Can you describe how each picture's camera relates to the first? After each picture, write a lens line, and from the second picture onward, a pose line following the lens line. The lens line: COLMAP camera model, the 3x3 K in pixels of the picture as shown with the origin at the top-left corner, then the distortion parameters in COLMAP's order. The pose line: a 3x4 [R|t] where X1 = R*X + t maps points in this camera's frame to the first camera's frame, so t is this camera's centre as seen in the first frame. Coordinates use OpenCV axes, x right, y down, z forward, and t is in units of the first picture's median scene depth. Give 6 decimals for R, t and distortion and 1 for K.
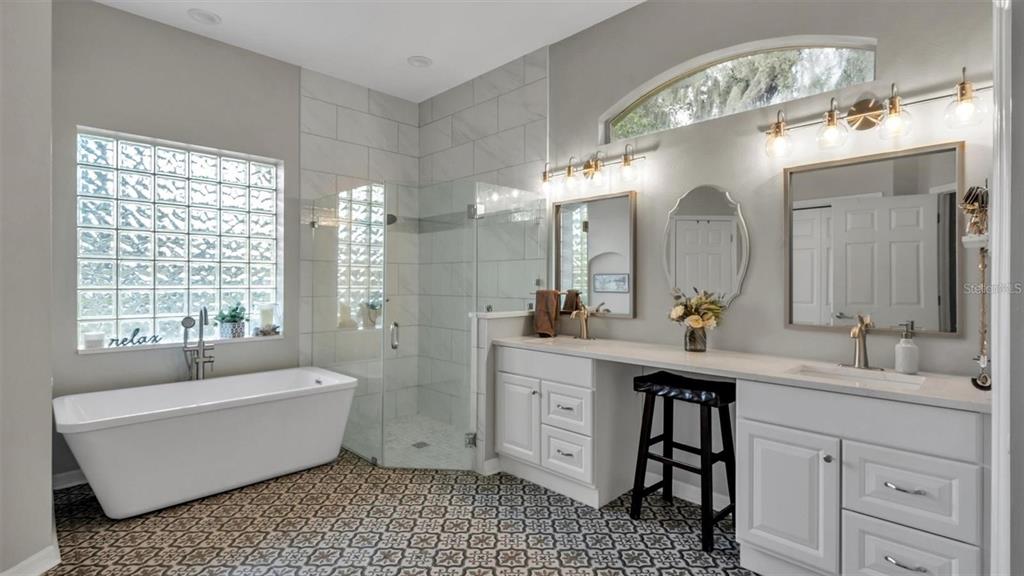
lens RADIAL K [[457.6, 0, 511.9], [0, 457.6, 284.4], [0, 0, 1]] dist [-0.011985, 0.002104]
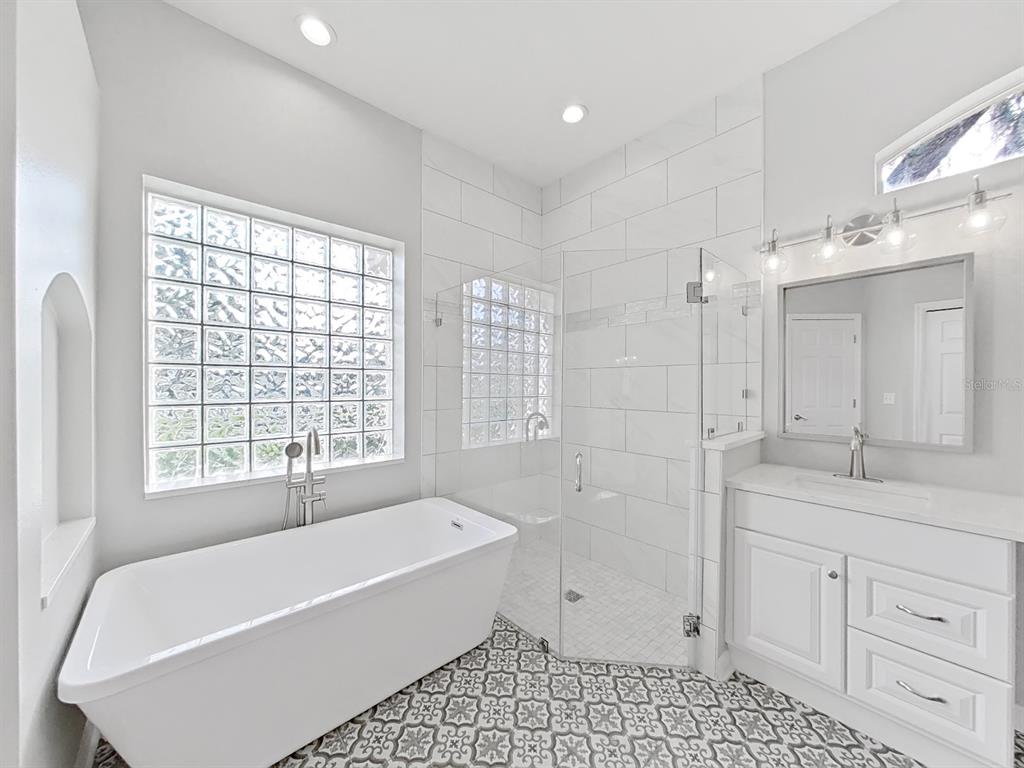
lens RADIAL K [[371.6, 0, 508.8], [0, 371.6, 383.7], [0, 0, 1]] dist [-0.011821, -0.000233]
pose [[0.997898, -0.002420, -0.064763, -0.326780], [0.002064, 0.999982, -0.005562, -0.020397], [0.064775, 0.005417, 0.997885, 0.427714]]
